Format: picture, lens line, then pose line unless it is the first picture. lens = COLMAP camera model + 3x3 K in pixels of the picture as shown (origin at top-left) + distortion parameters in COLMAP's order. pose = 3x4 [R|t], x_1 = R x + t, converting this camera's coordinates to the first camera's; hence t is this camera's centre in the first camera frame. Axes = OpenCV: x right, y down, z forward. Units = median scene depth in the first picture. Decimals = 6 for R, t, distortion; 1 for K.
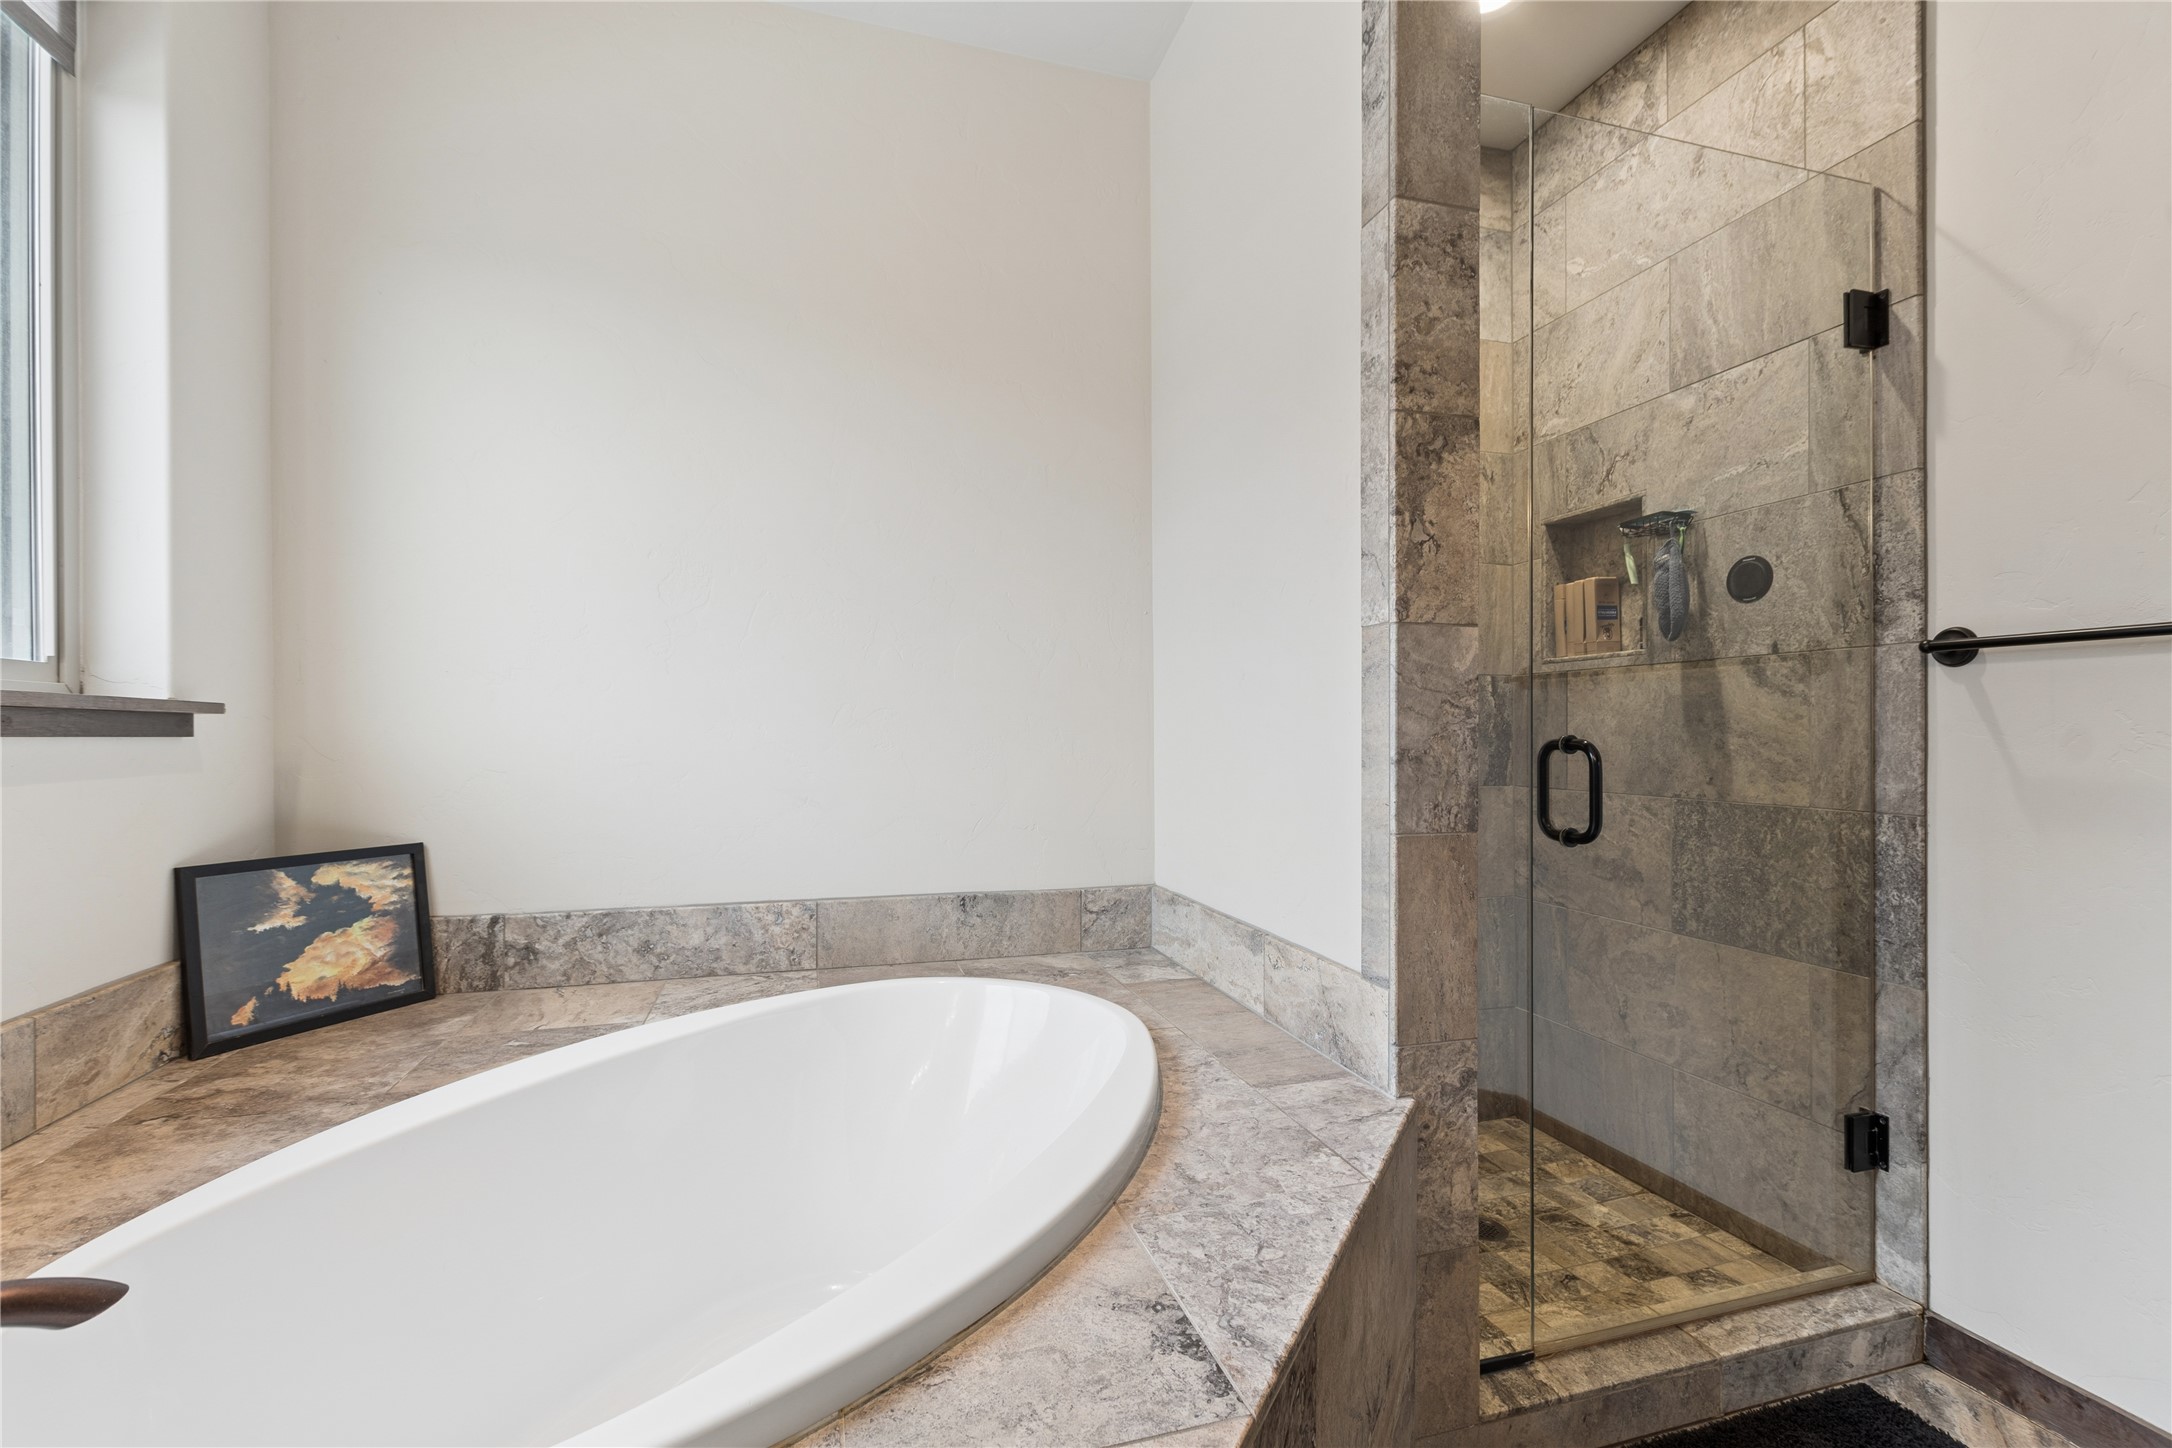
lens RADIAL K [[941.6, 0, 1086.4], [0, 941.6, 730.3], [0, 0, 1]] dist [0.002330, -0.000173]
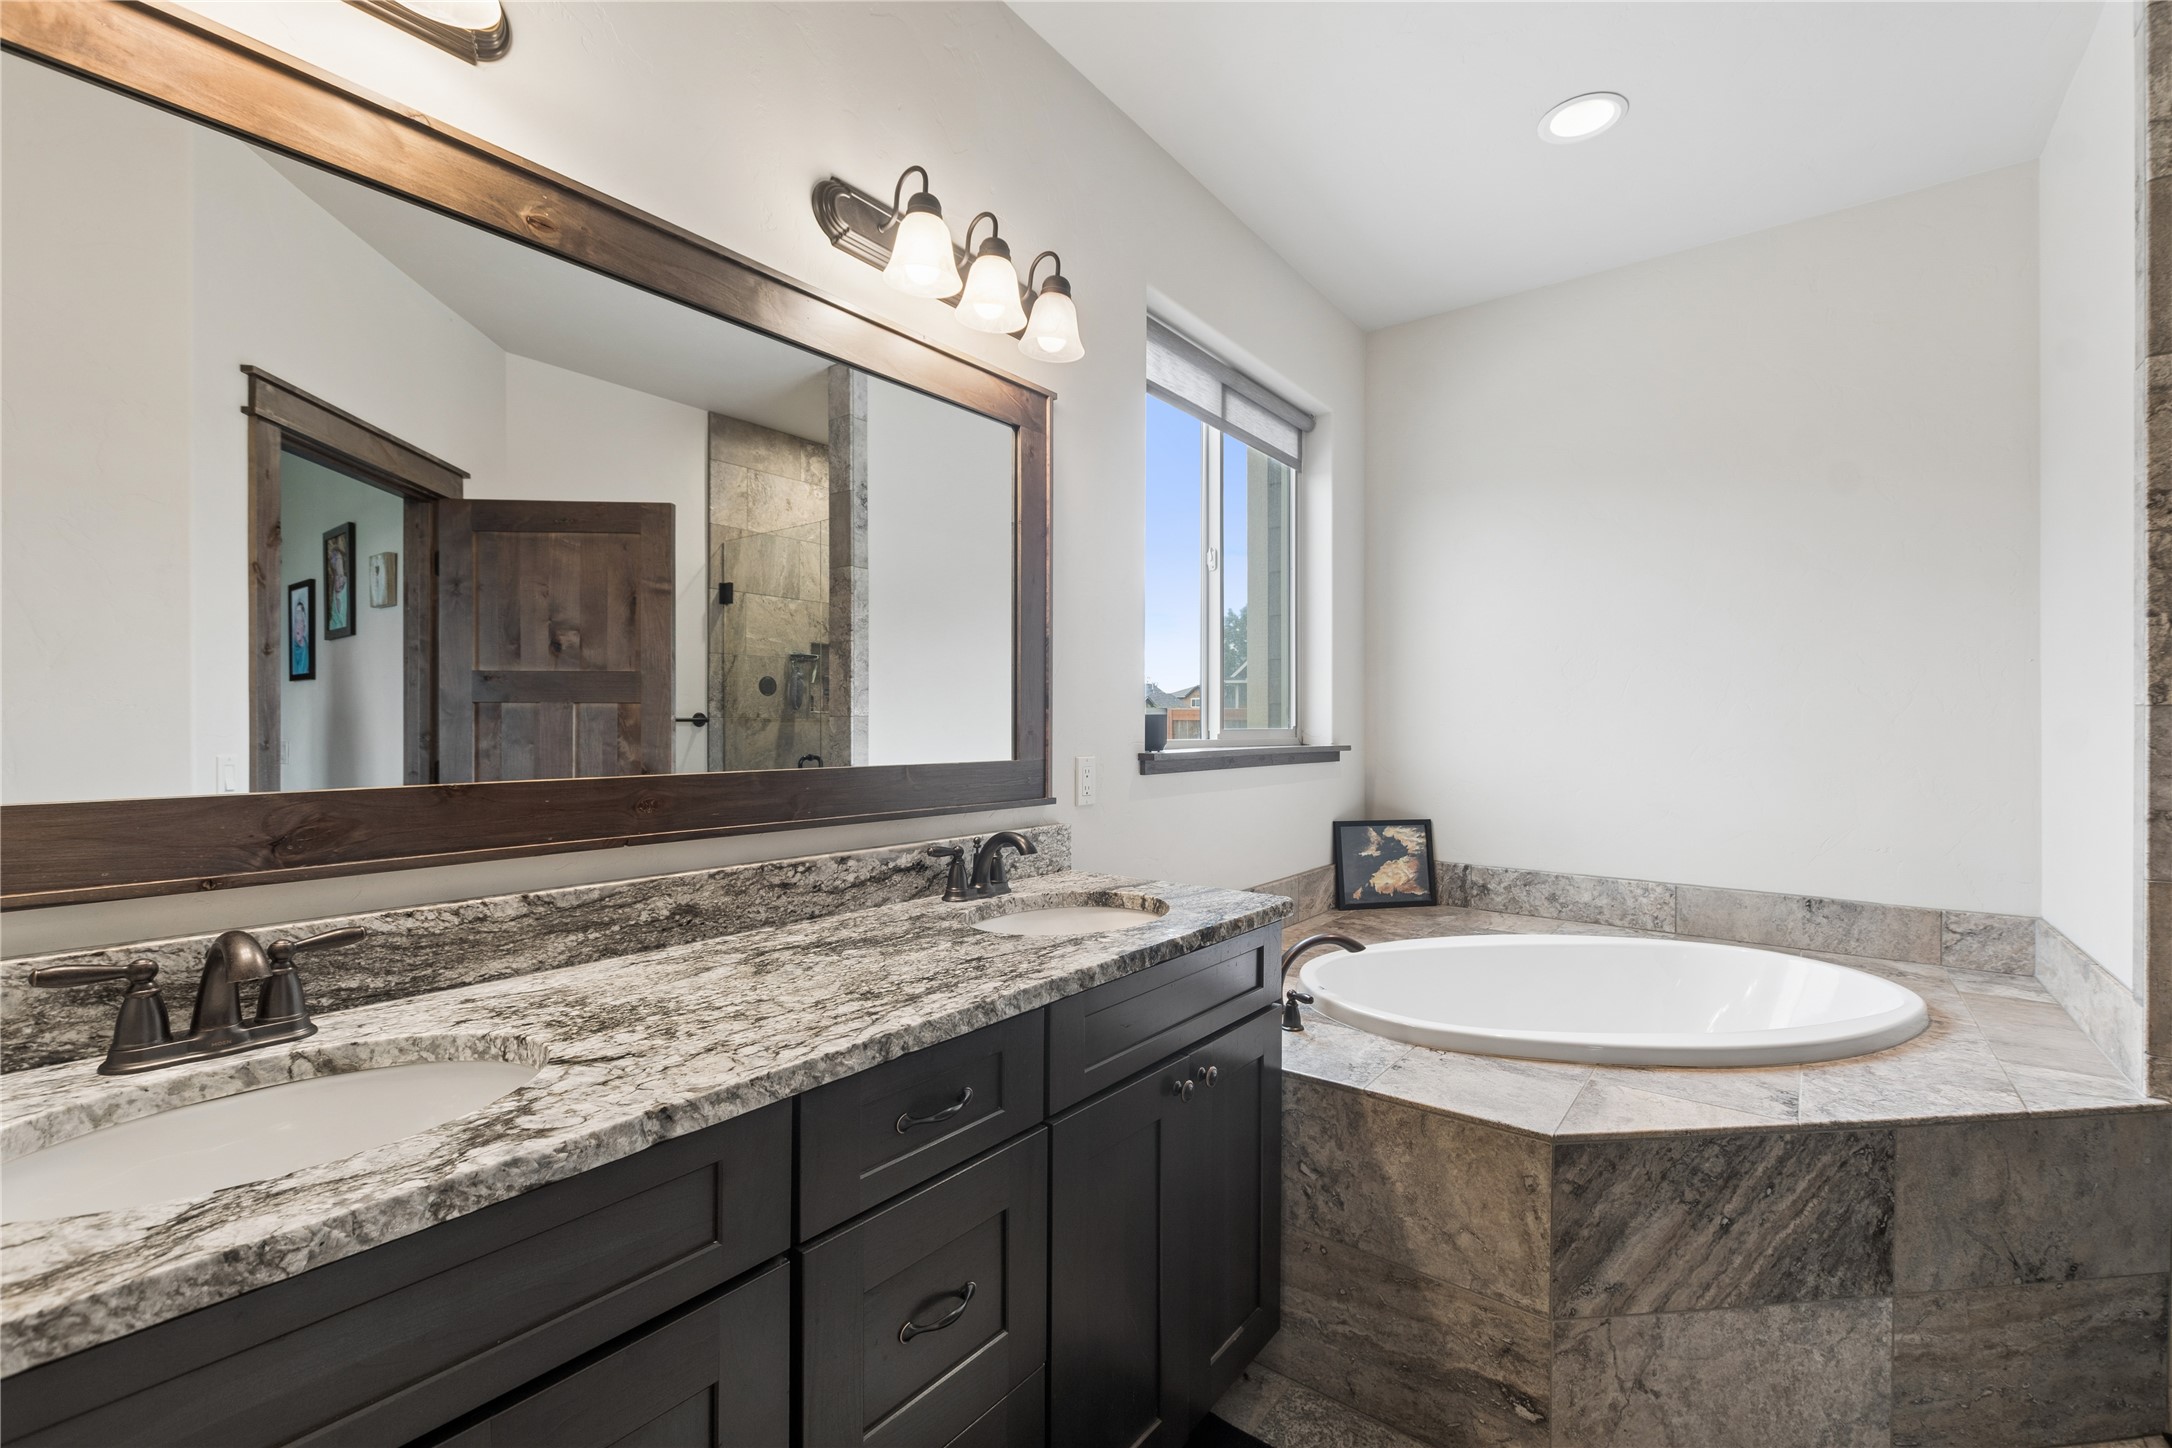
lens RADIAL K [[941.6, 0, 1086.4], [0, 941.6, 730.3], [0, 0, 1]] dist [0.002330, -0.000173]
pose [[0.589058, 0.006971, -0.808061, 0.390796], [-0.001775, 0.999972, 0.007333, -0.068574], [0.808089, -0.002885, 0.589054, -0.636252]]
